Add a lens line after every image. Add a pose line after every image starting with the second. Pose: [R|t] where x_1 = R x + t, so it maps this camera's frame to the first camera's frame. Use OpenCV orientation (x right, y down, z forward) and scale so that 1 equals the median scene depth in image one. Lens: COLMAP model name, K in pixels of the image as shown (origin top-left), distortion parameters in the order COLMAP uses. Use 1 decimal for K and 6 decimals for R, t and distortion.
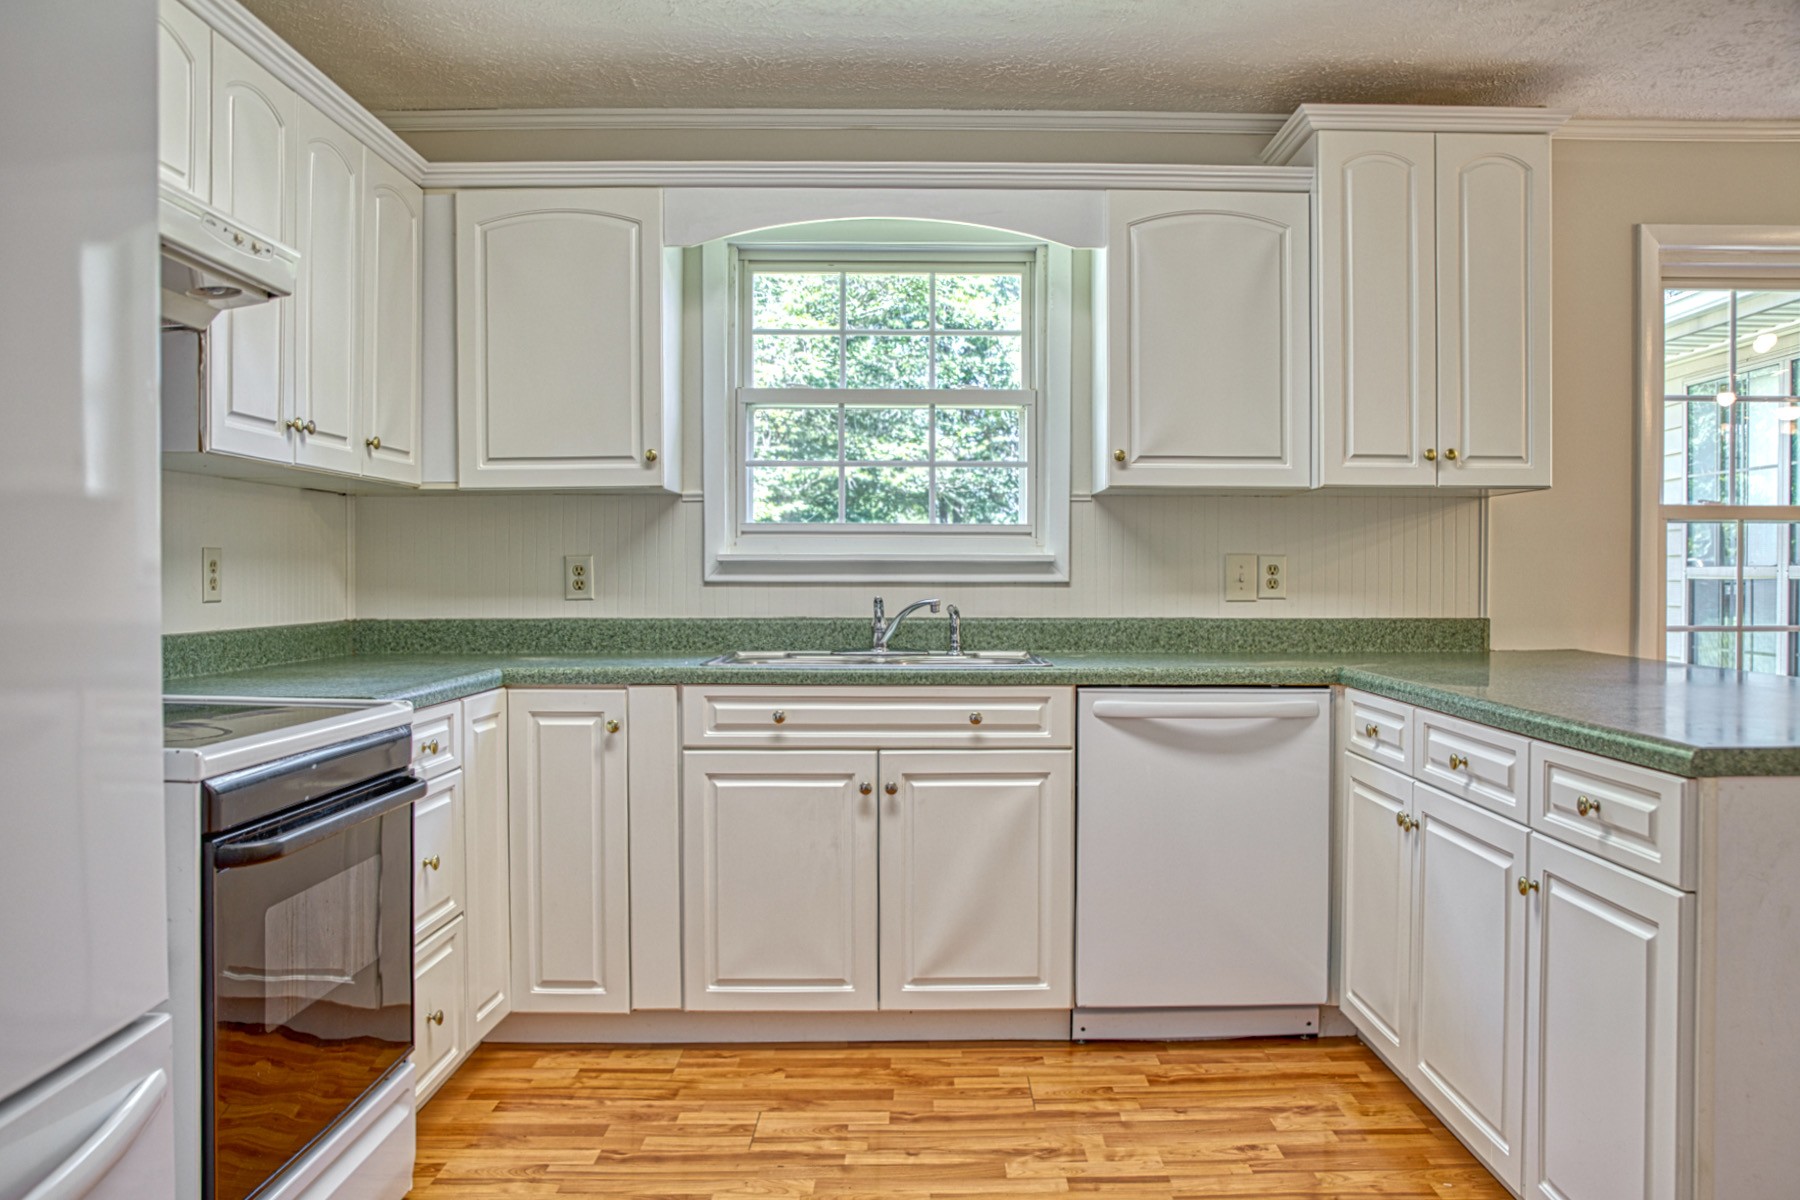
lens RADIAL K [[1421.4, 0, 920.1], [0, 1421.4, 605.9], [0, 0, 1]] dist [-0.102379, 0.103796]
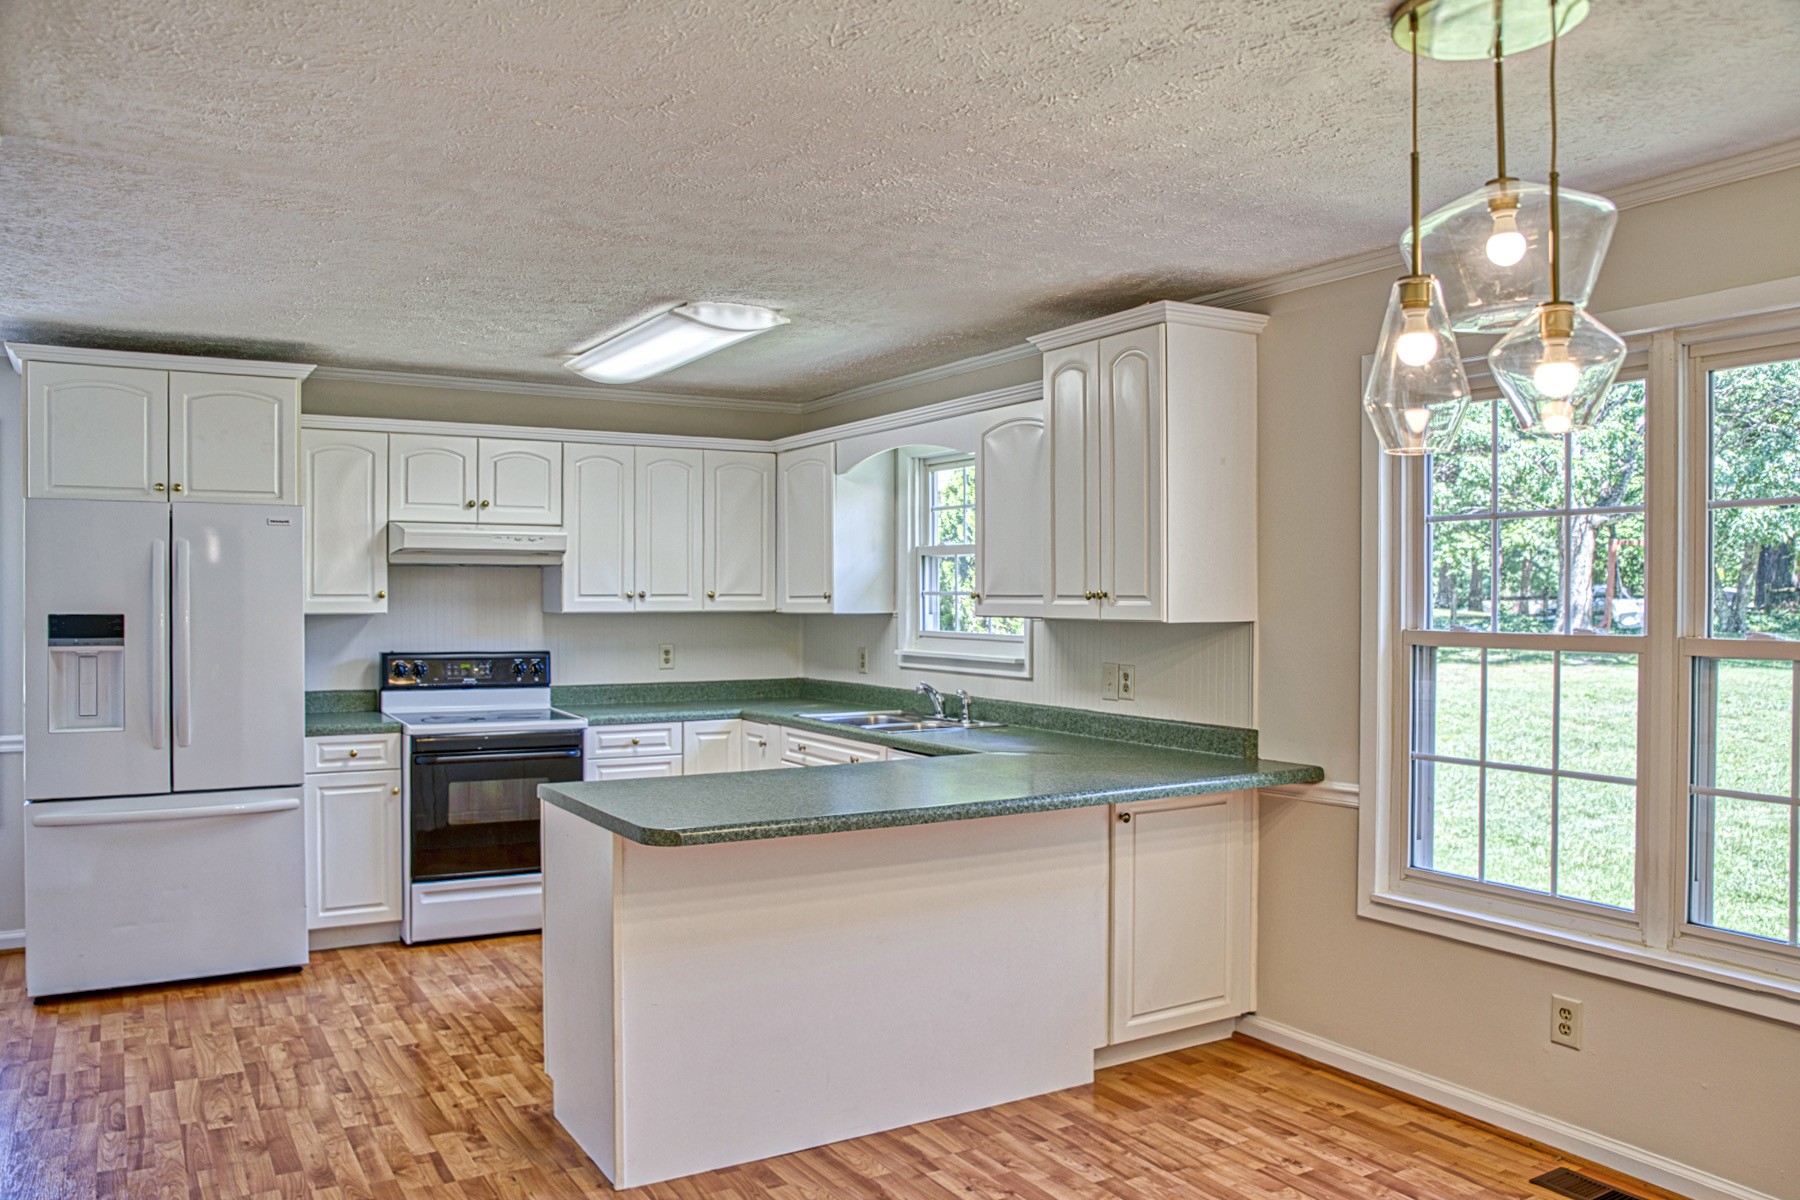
lens RADIAL K [[1337.8, 0, 768.1], [0, 1337.8, 603.3], [0, 0, 1]] dist [-0.124163, 0.215217]
pose [[0.436736, 0.003240, -0.899584, 1.387174], [-0.016743, 0.999850, -0.004527, -0.094776], [0.899434, 0.017039, 0.436724, 0.220001]]
